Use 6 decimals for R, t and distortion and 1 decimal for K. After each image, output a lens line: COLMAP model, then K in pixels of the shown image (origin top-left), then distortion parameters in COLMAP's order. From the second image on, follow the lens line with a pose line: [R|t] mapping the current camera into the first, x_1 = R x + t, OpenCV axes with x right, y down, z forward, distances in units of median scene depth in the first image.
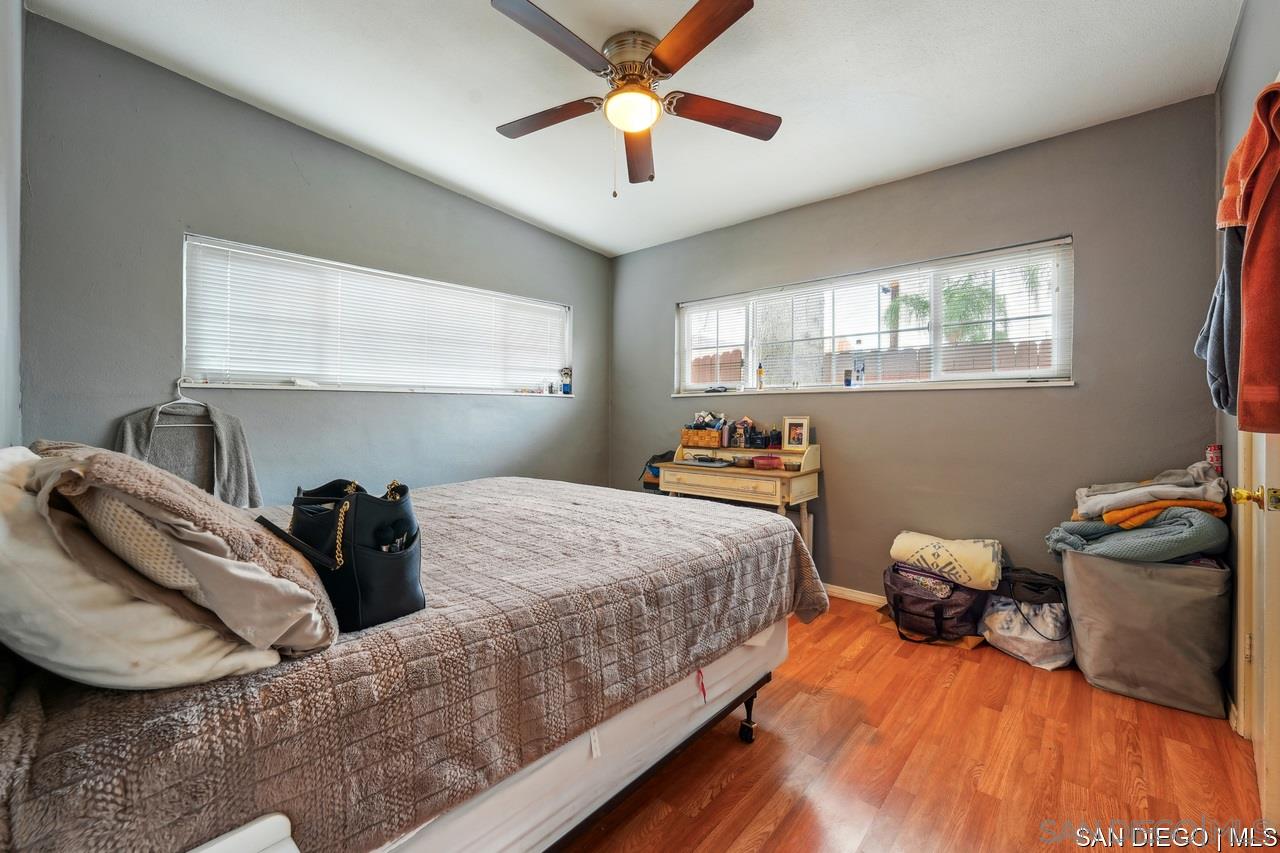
lens RADIAL K [[517.1, 0, 639.8], [0, 517.1, 406.4], [0, 0, 1]] dist [-0.000253, -0.000039]
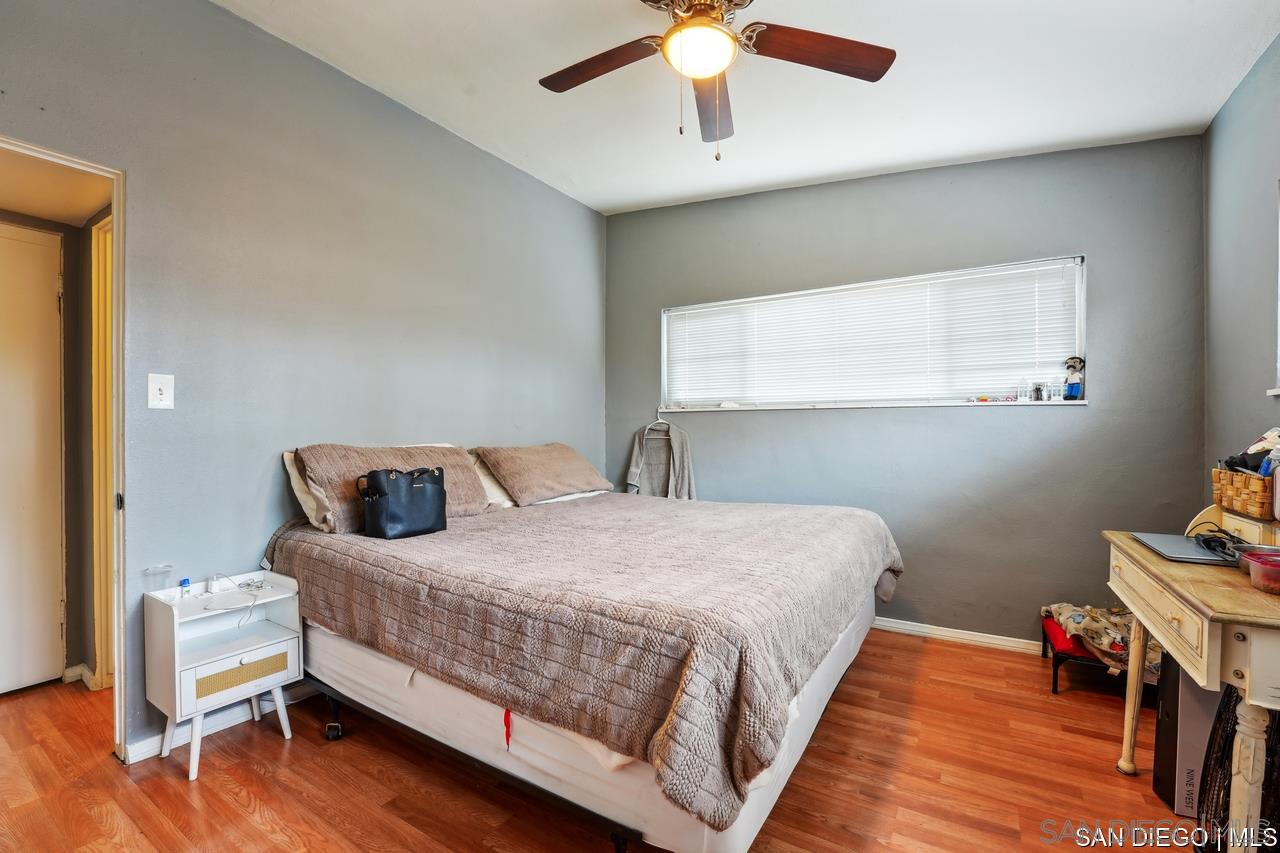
lens RADIAL K [[545.9, 0, 640.0], [0, 545.9, 426.5], [0, 0, 1]] dist [-0.040019, -0.000033]
pose [[0.174807, -0.002160, -0.984600, 0.565787], [0.011059, 0.999939, -0.000230, 0.003718], [0.984541, -0.010849, 0.174820, 0.552148]]
